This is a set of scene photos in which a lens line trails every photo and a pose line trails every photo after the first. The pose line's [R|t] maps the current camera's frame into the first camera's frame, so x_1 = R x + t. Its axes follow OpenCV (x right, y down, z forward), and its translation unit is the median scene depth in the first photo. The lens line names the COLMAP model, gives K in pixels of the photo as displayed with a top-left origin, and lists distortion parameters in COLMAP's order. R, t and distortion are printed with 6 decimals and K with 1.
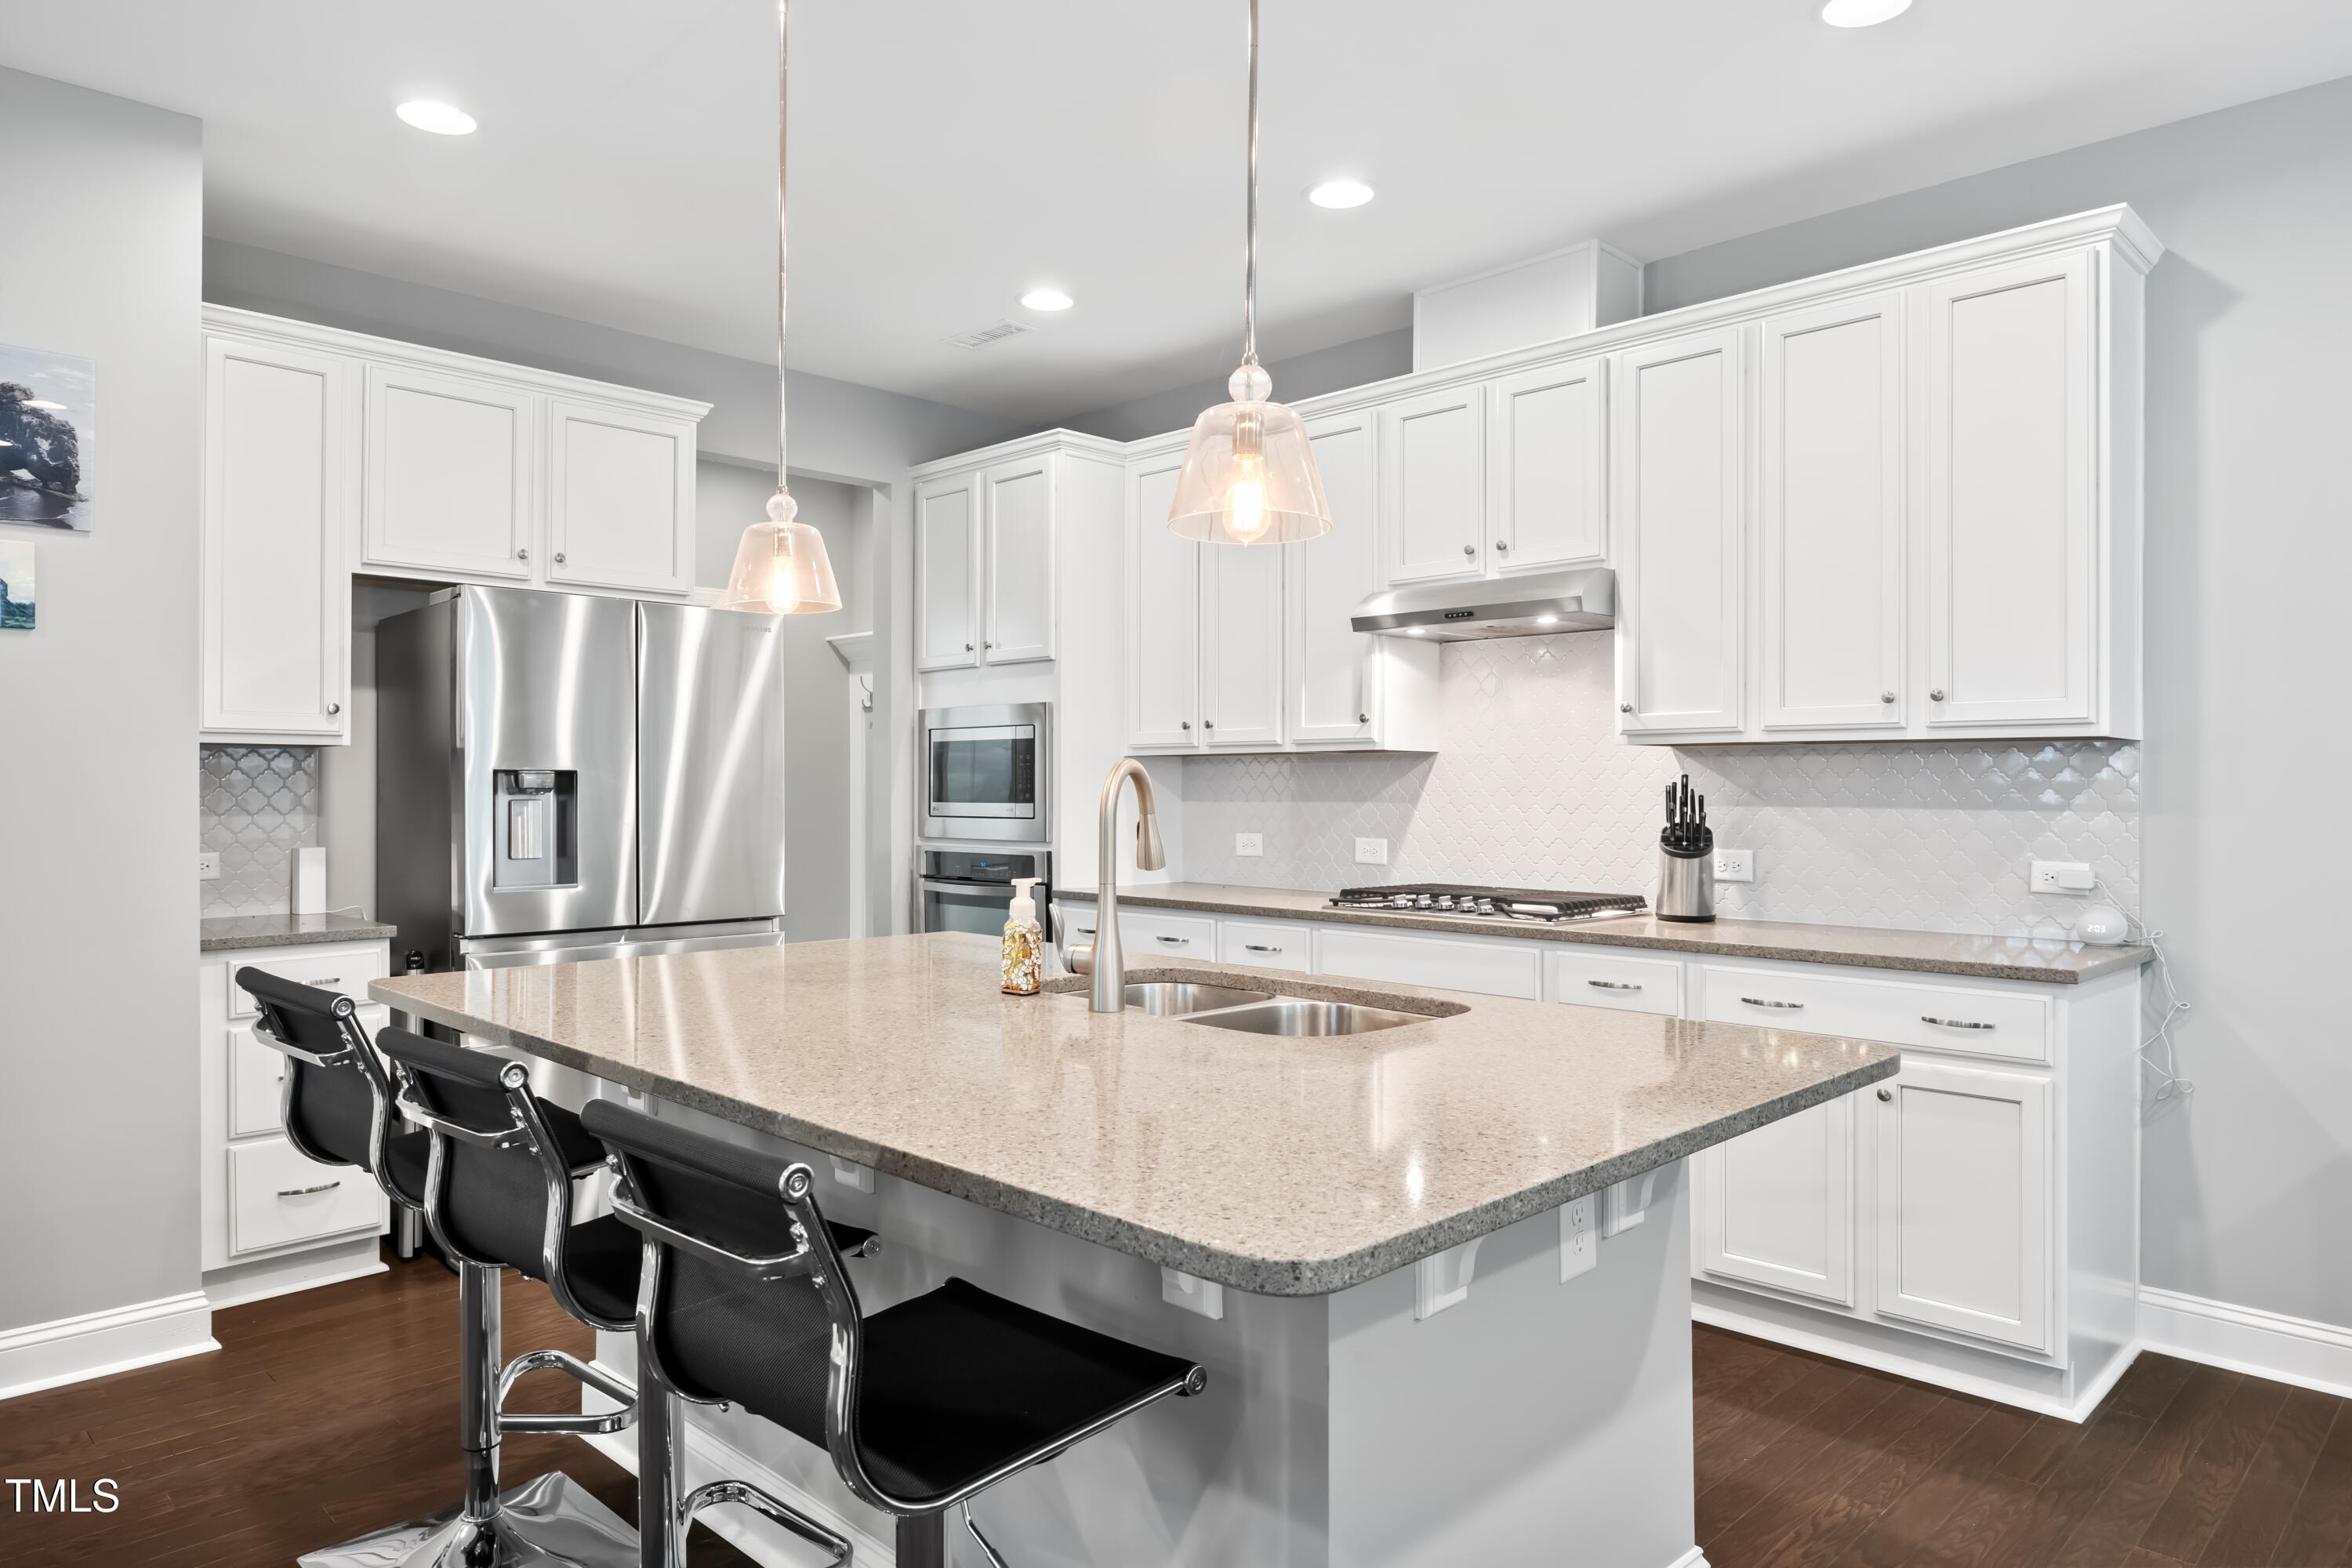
lens RADIAL K [[1465.2, 0, 1187.0], [0, 1465.2, 783.6], [0, 0, 1]] dist [0.002536, -0.000683]
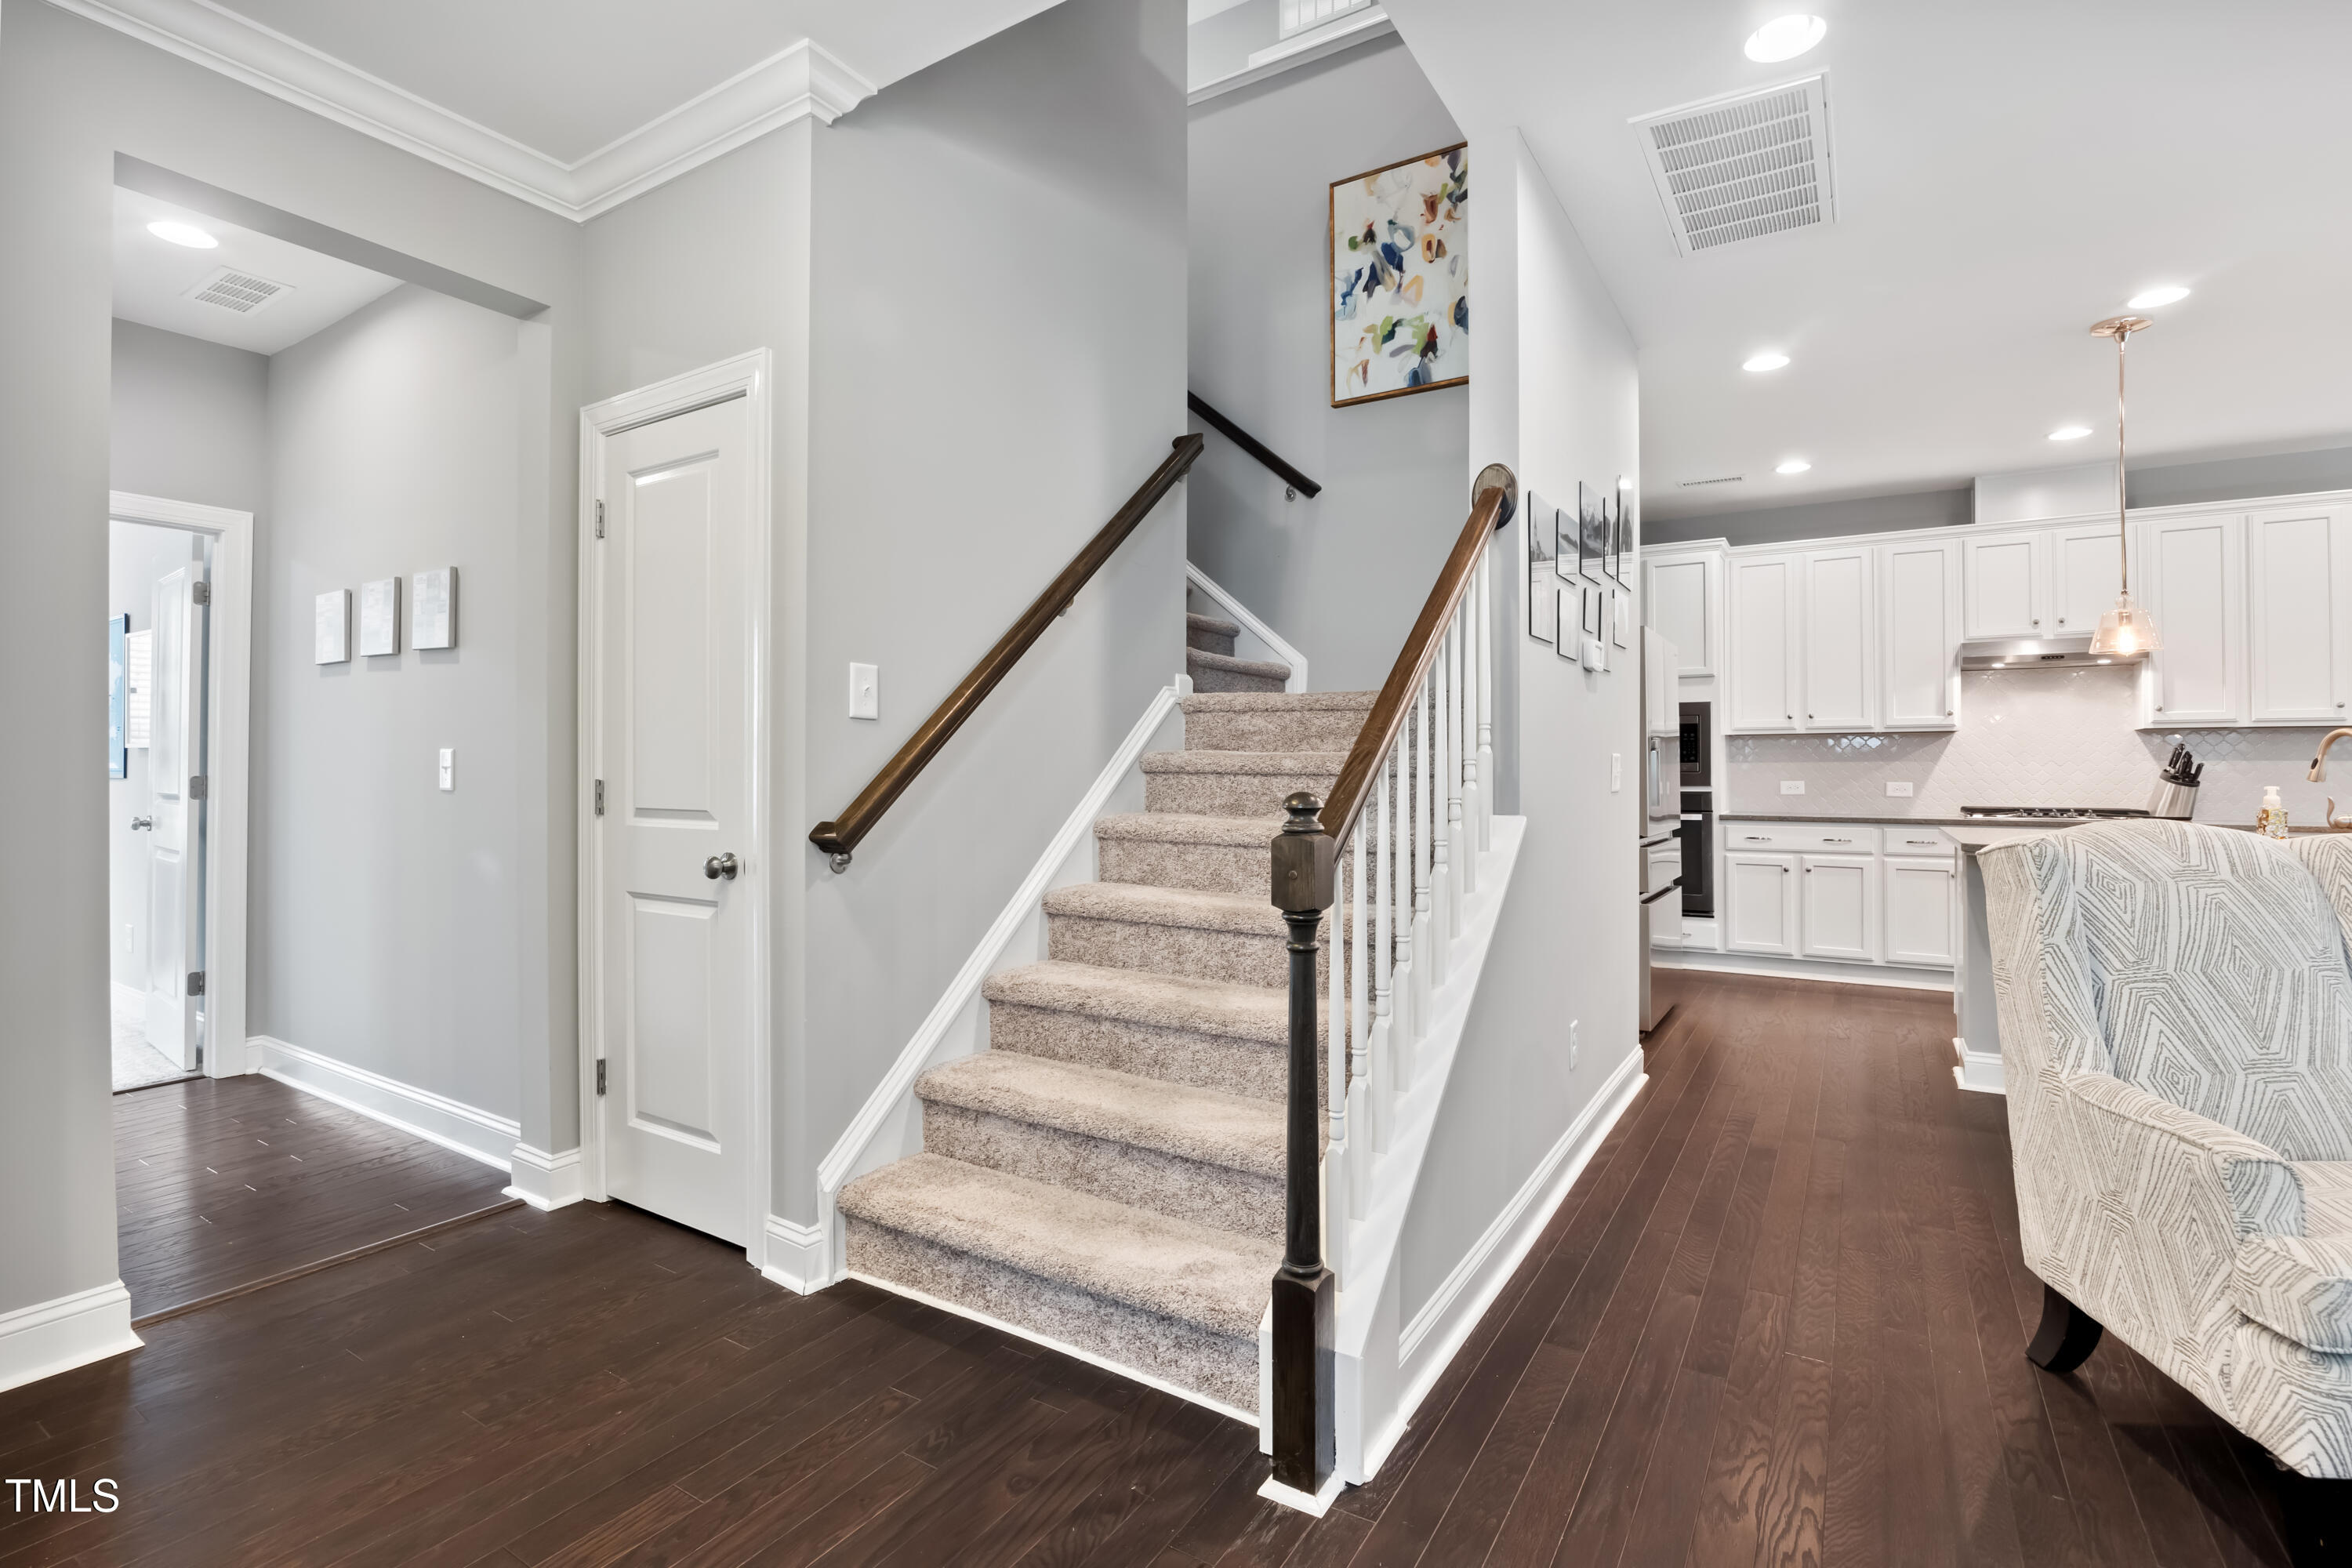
lens RADIAL K [[1080.7, 0, 1180.8], [0, 1080.7, 753.6], [0, 0, 1]] dist [-0.011709, -0.001422]
pose [[0.974953, 0.002042, 0.222400, -1.225774], [0.000211, 0.999949, -0.010106, 0.019810], [-0.222410, 0.009900, 0.974903, -0.073408]]
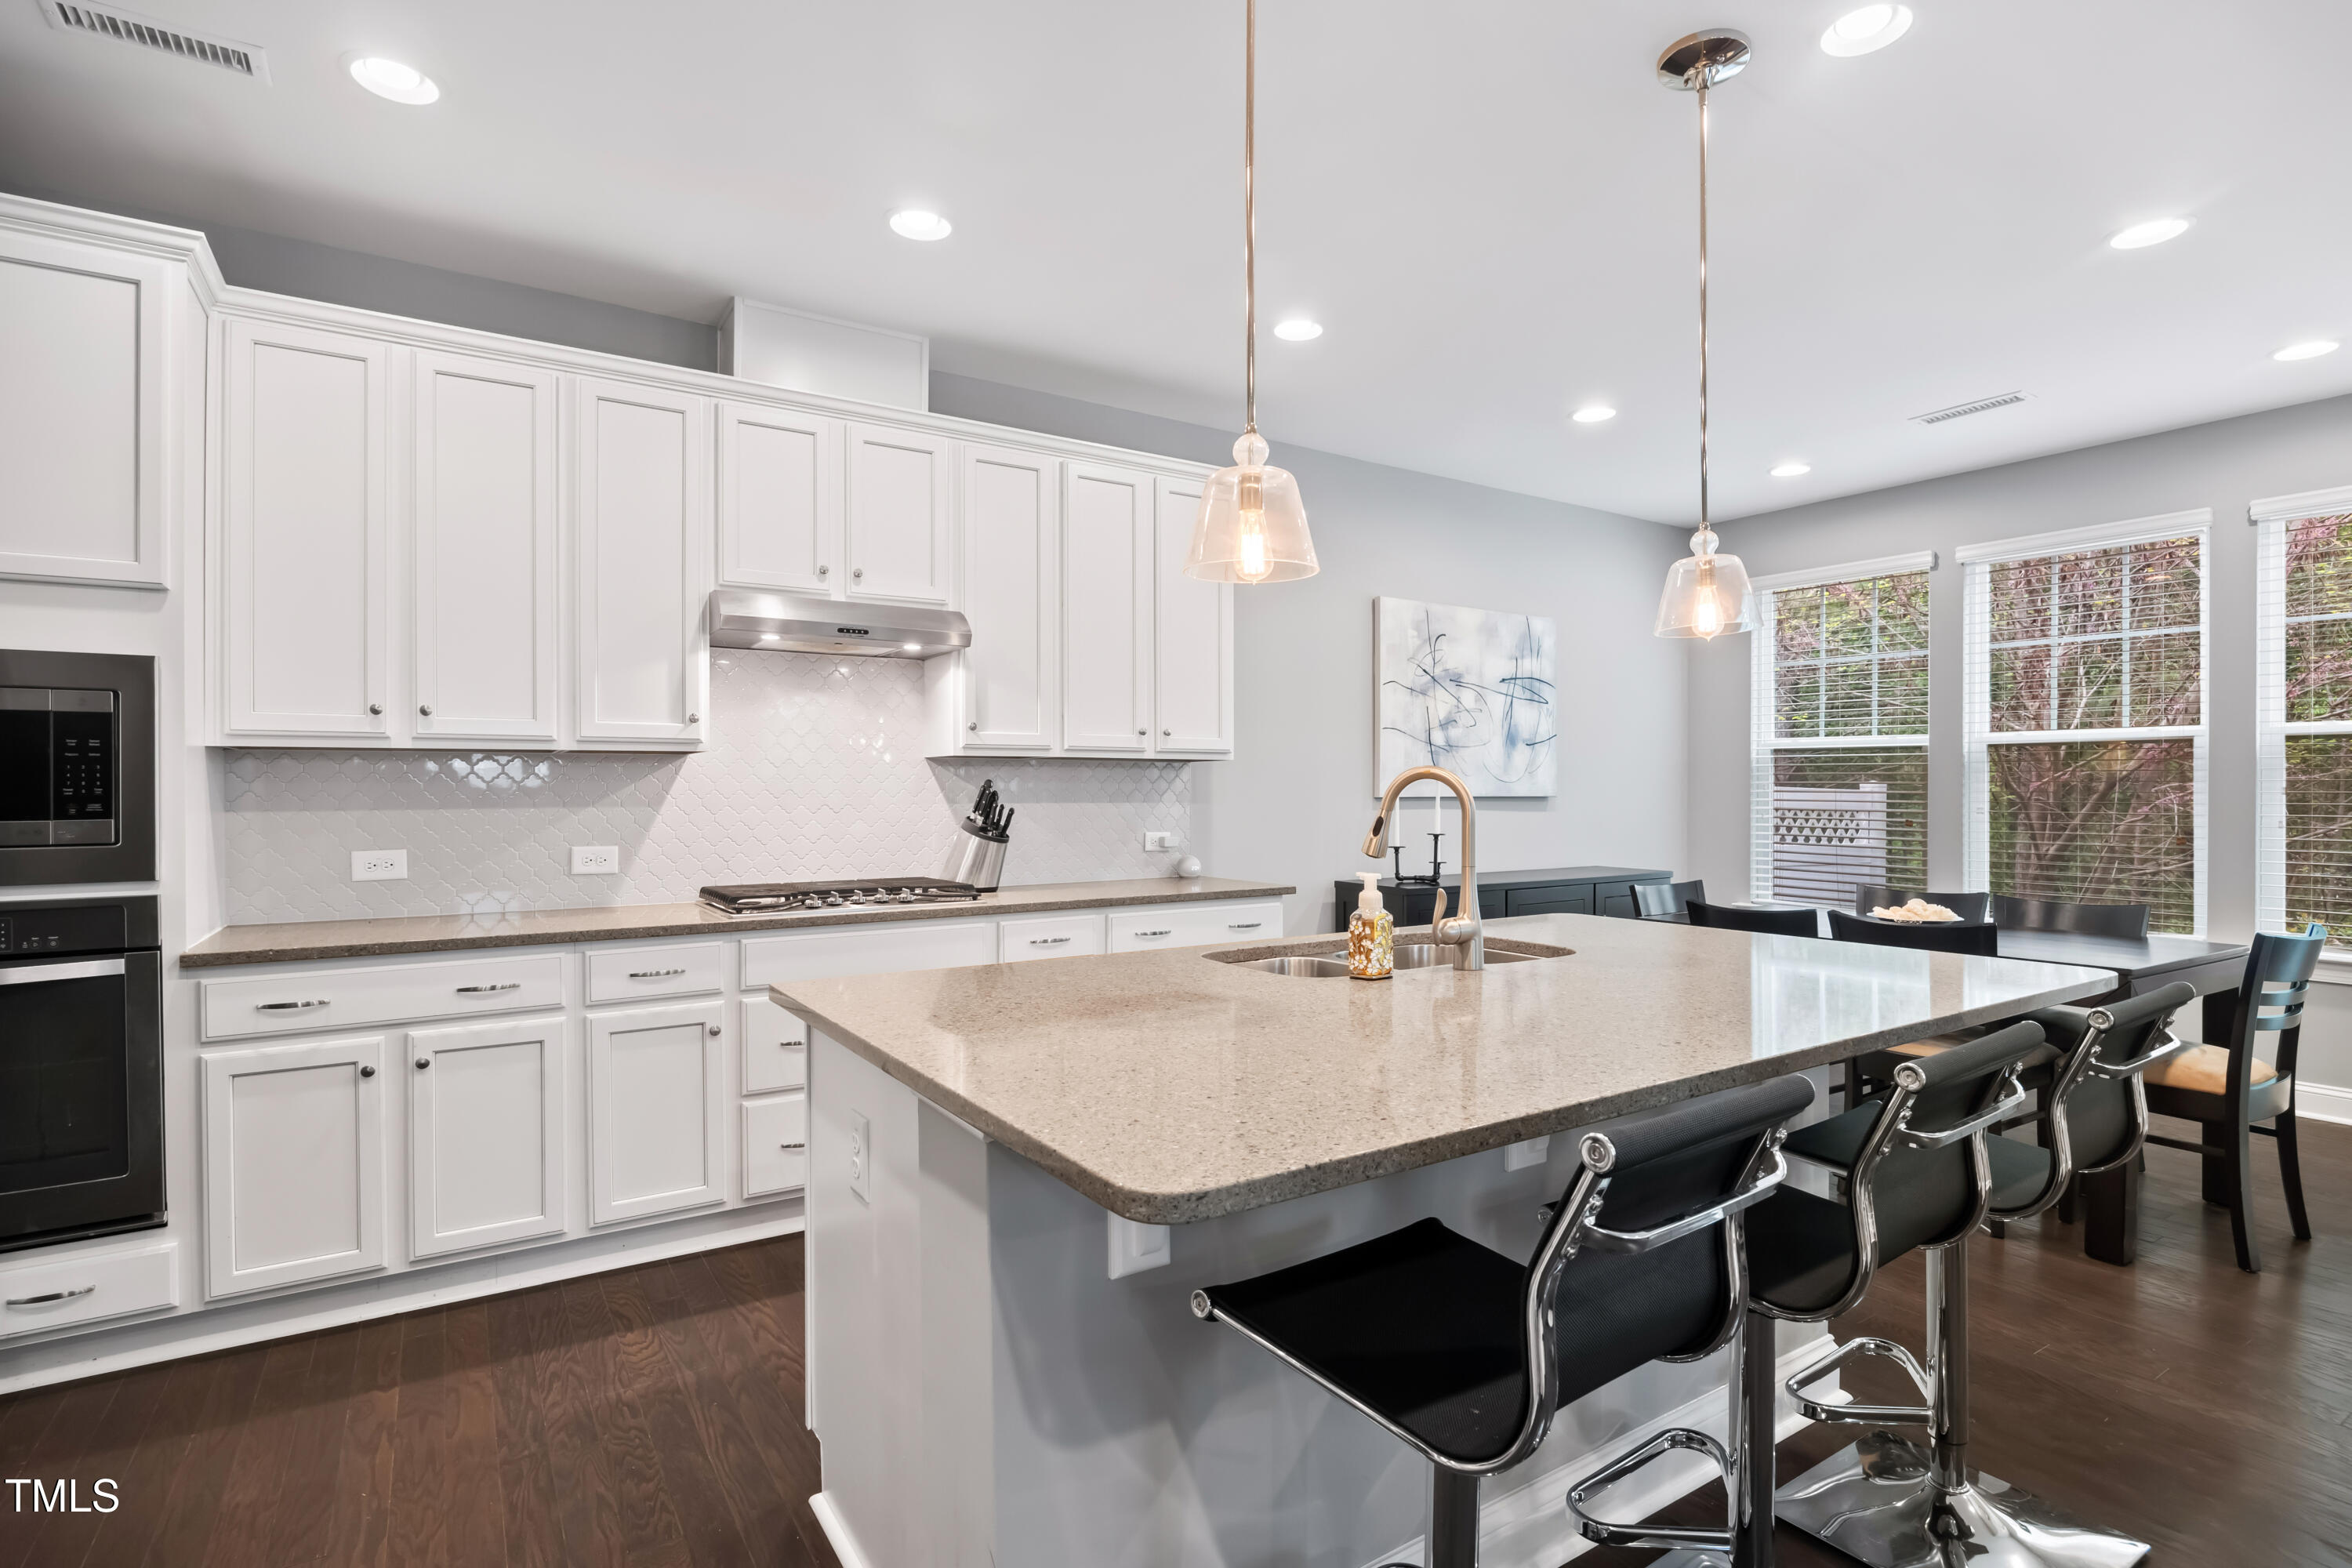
lens RADIAL K [[1150.4, 0, 1175.4], [0, 1150.4, 797.5], [0, 0, 1]] dist [-0.005235, -0.000122]
pose [[0.209978, -0.009889, 0.977656, -0.618812], [-0.000440, 0.999948, 0.010209, -0.001005], [-0.977706, -0.002574, 0.209963, 0.607055]]
